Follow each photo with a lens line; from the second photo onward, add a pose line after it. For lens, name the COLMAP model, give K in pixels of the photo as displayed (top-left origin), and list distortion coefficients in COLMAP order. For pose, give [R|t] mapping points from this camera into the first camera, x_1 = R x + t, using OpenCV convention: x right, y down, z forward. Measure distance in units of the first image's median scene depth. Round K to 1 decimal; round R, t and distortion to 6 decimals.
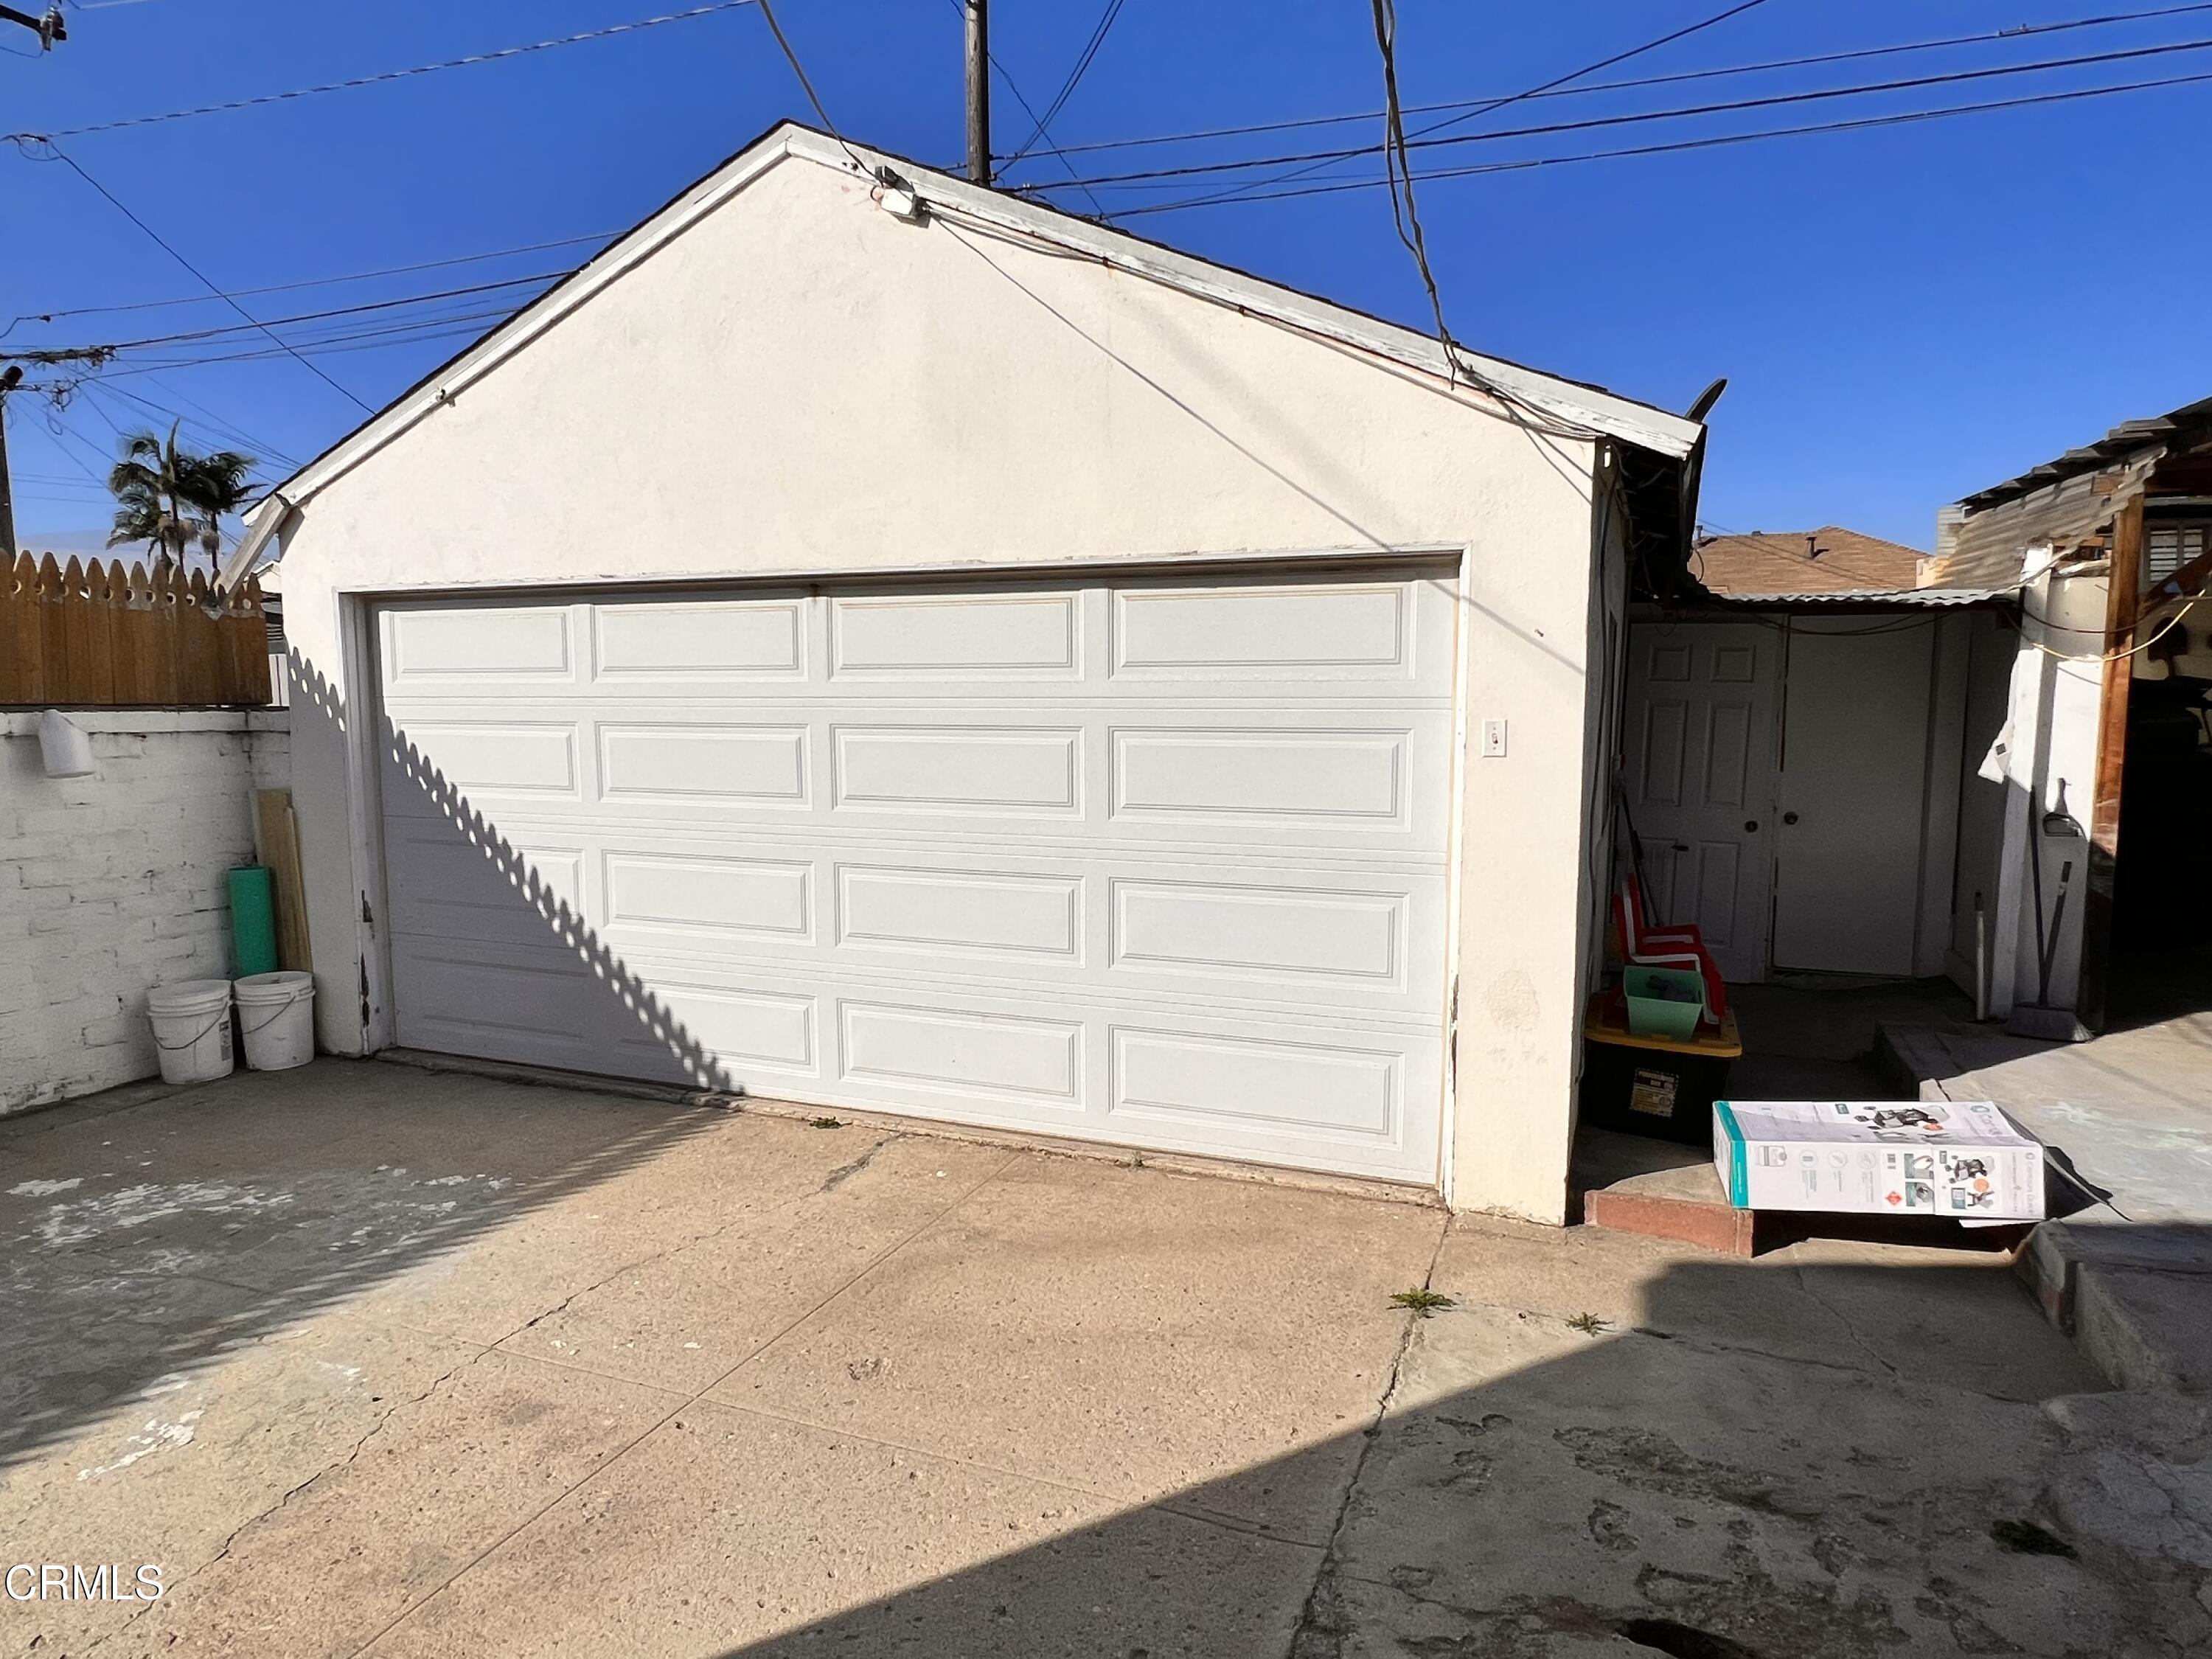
lens RADIAL K [[1320.6, 0, 1091.5], [0, 1320.6, 840.3], [0, 0, 1]] dist [-0.004981, 0.001288]
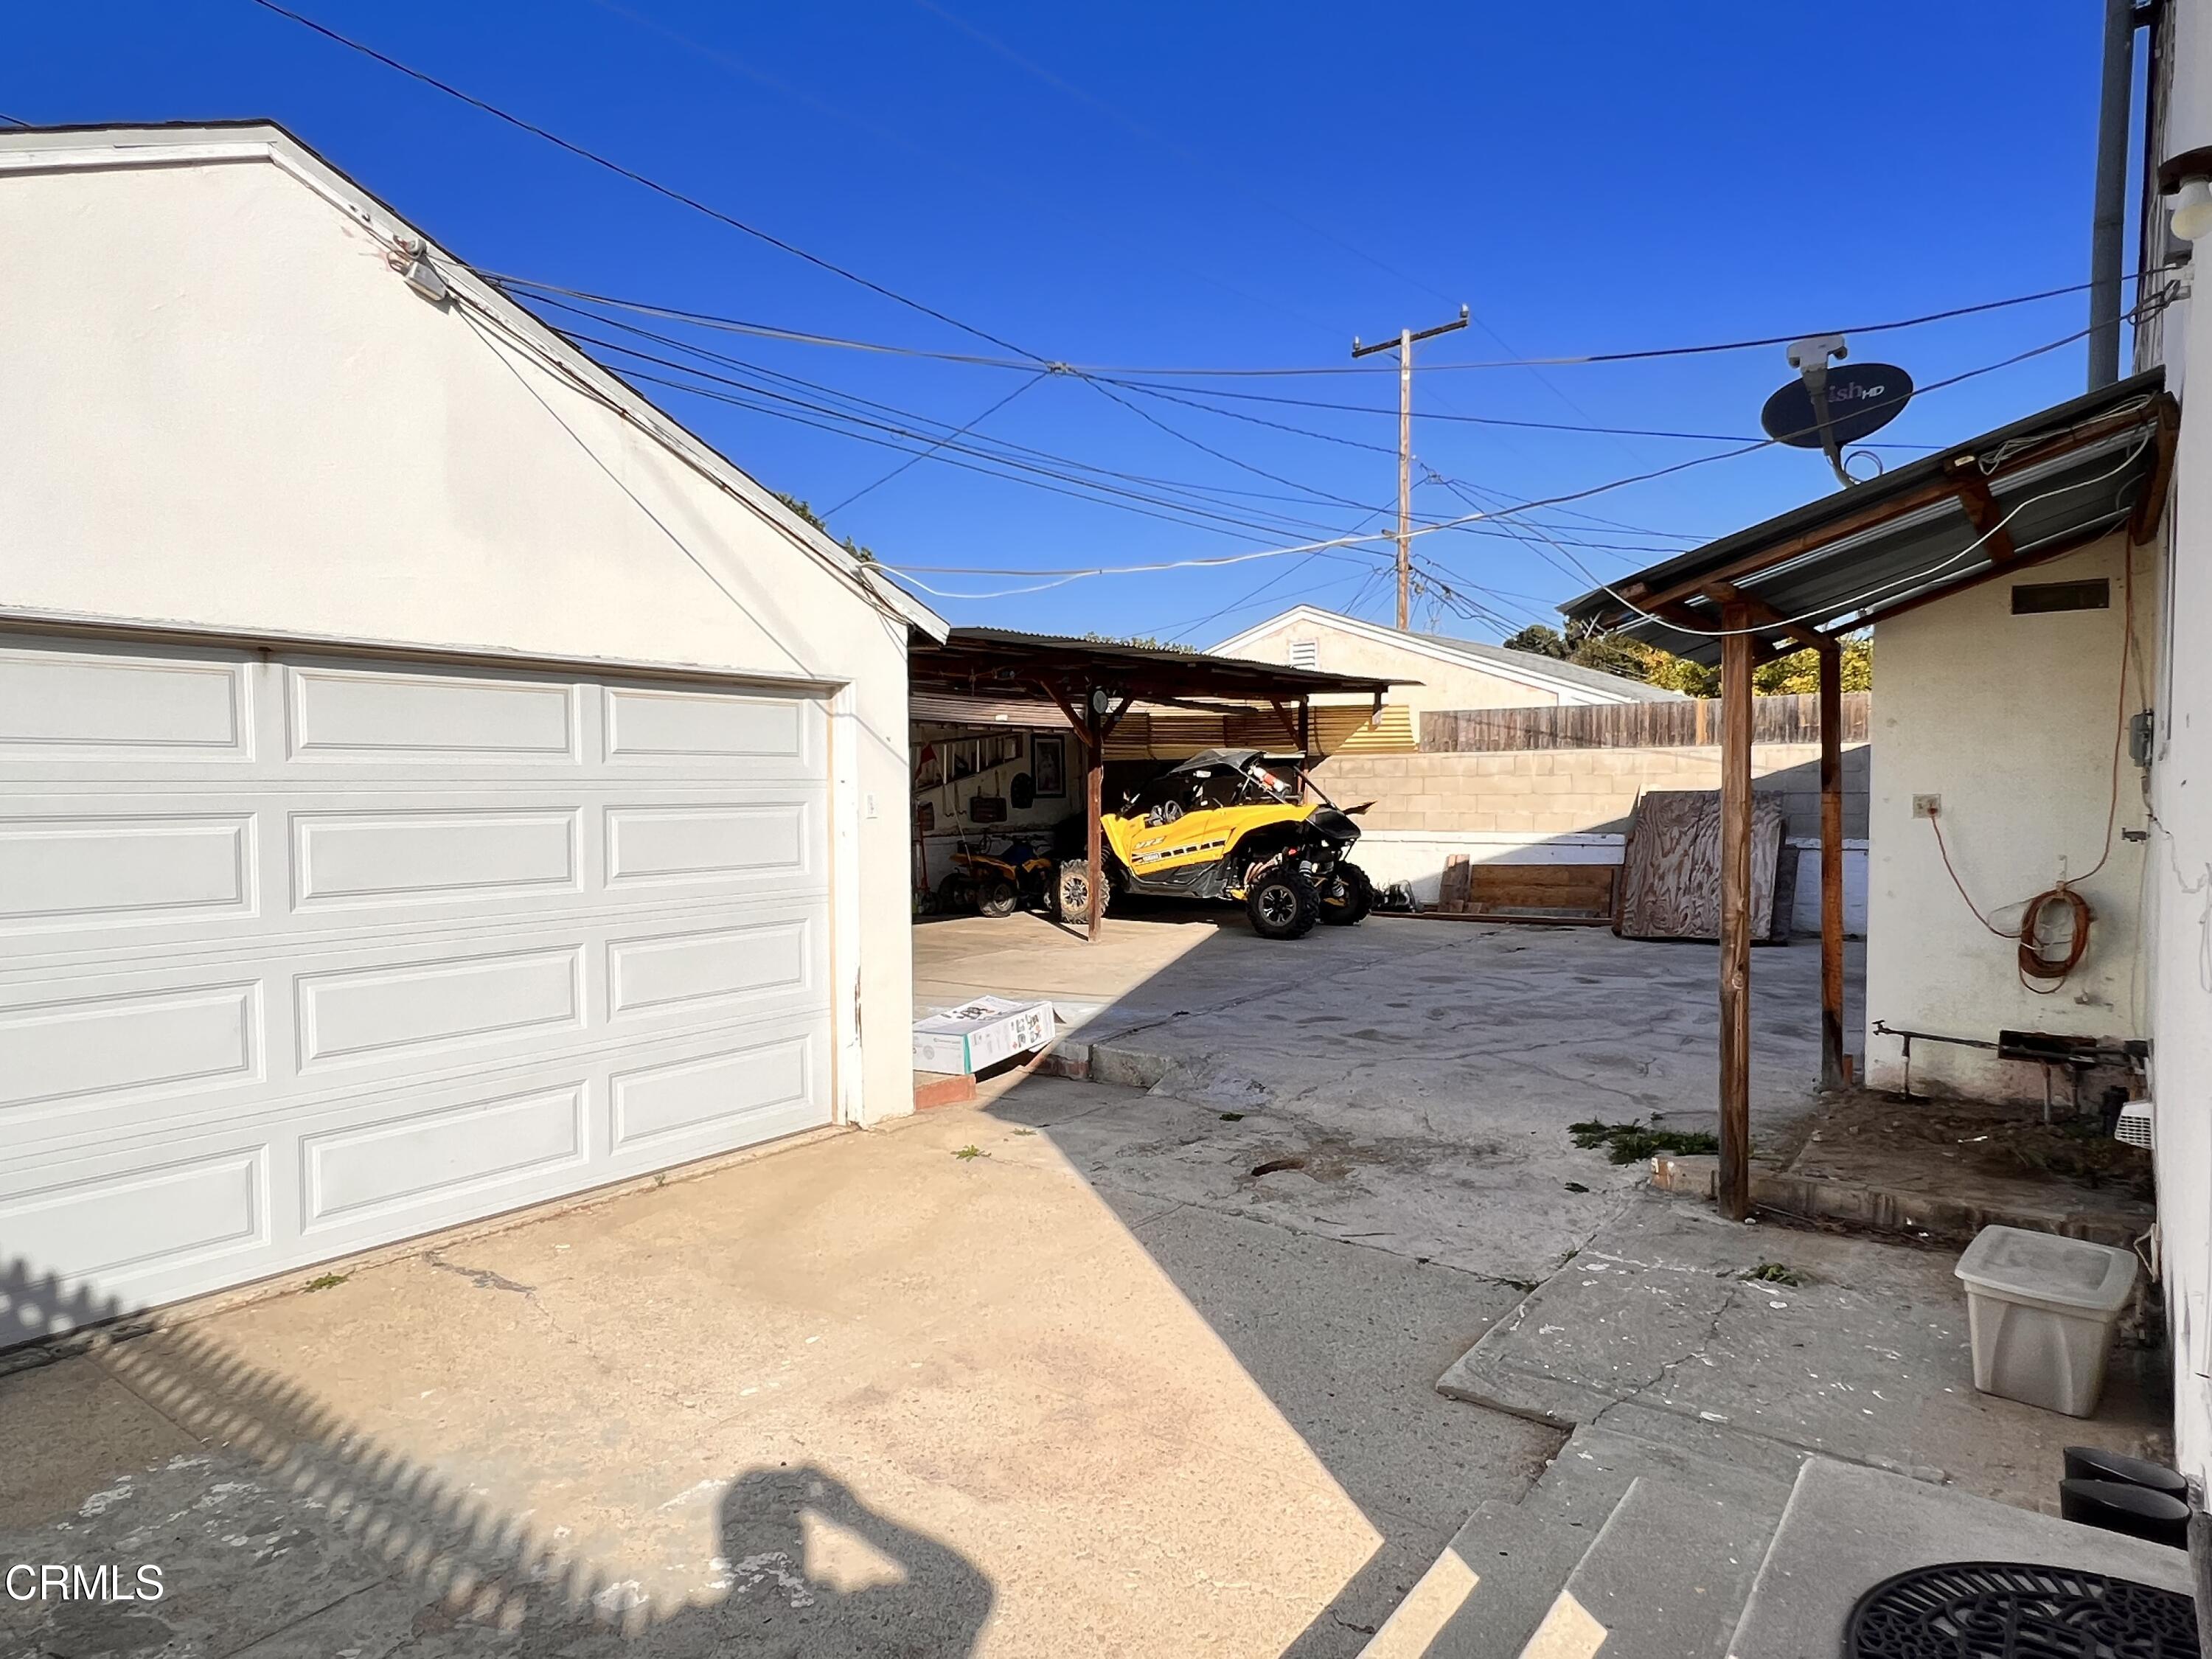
lens RADIAL K [[1320.6, 0, 1101.7], [0, 1320.6, 827.3], [0, 0, 1]] dist [-0.004981, 0.001288]
pose [[0.257953, -0.033694, 0.965570, -1.010955], [0.110827, 0.993827, 0.005072, -0.028048], [-0.959780, 0.105703, 0.260095, 0.315475]]
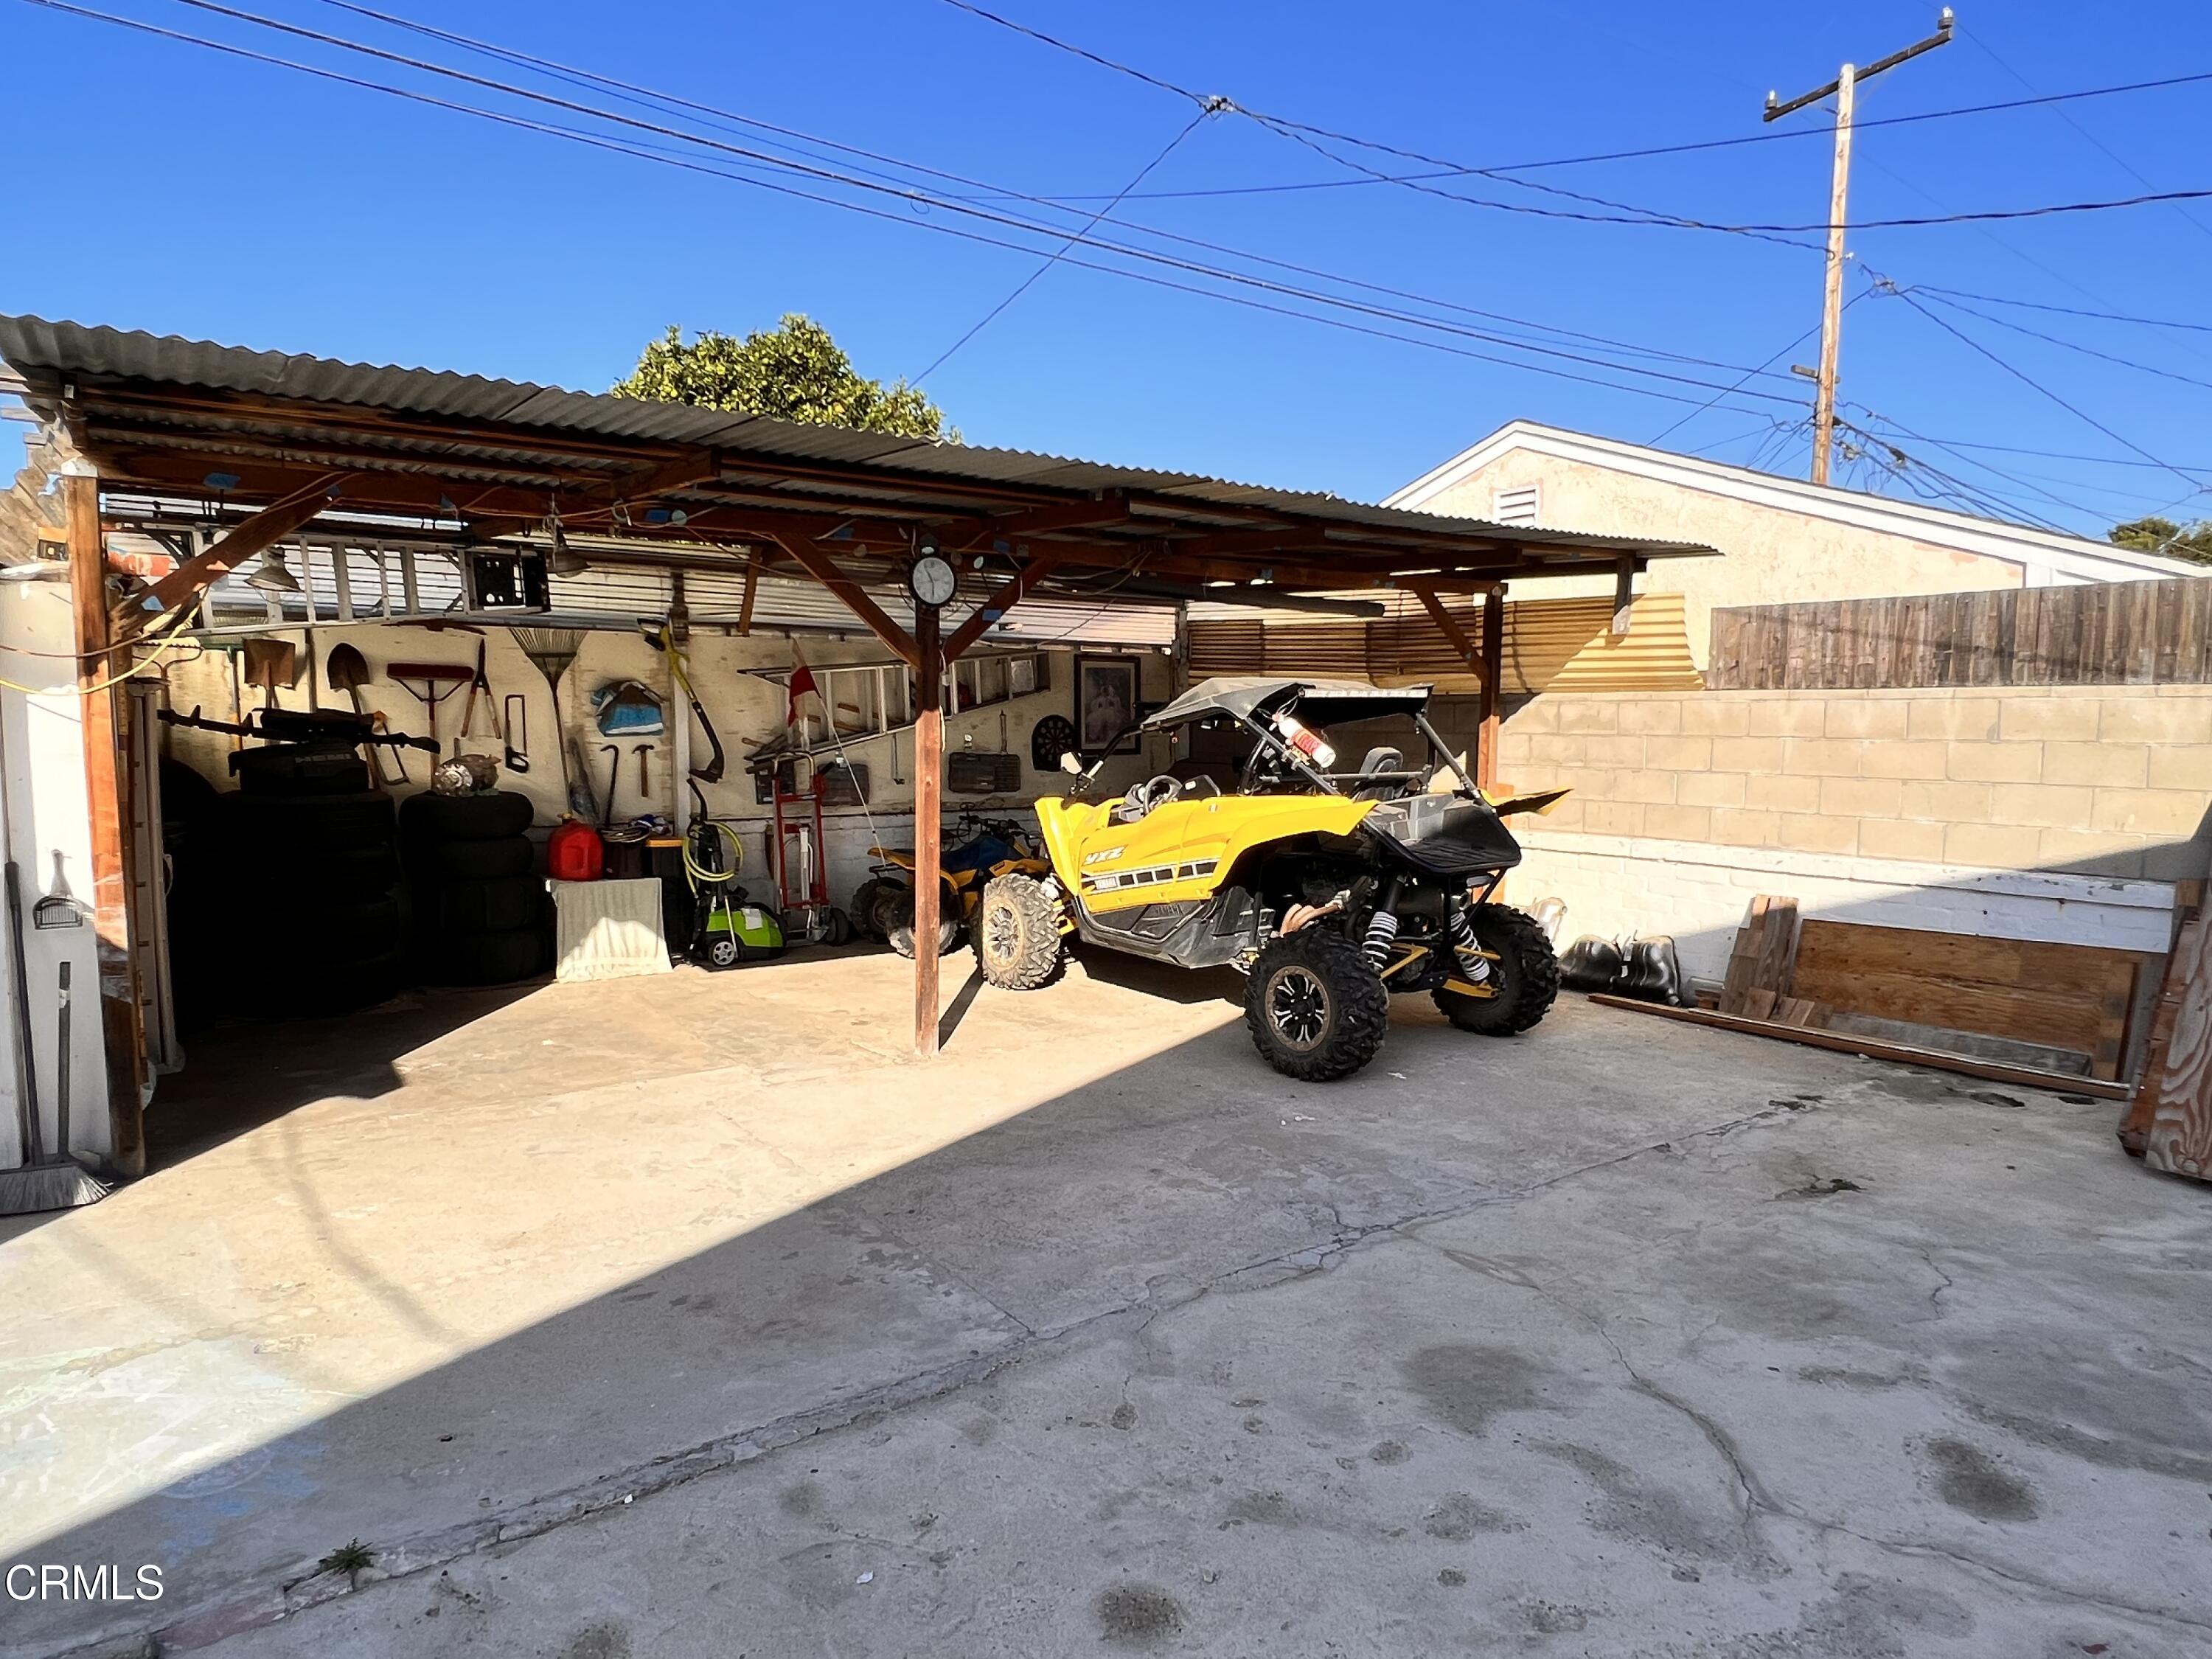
lens RADIAL K [[1320.6, 0, 1099.0], [0, 1320.6, 834.4], [0, 0, 1]] dist [-0.004981, 0.001288]
pose [[0.539682, -0.071798, 0.838802, 0.579381], [0.081406, 0.996138, 0.032889, -0.043684], [-0.837924, 0.050534, 0.543443, 0.132400]]
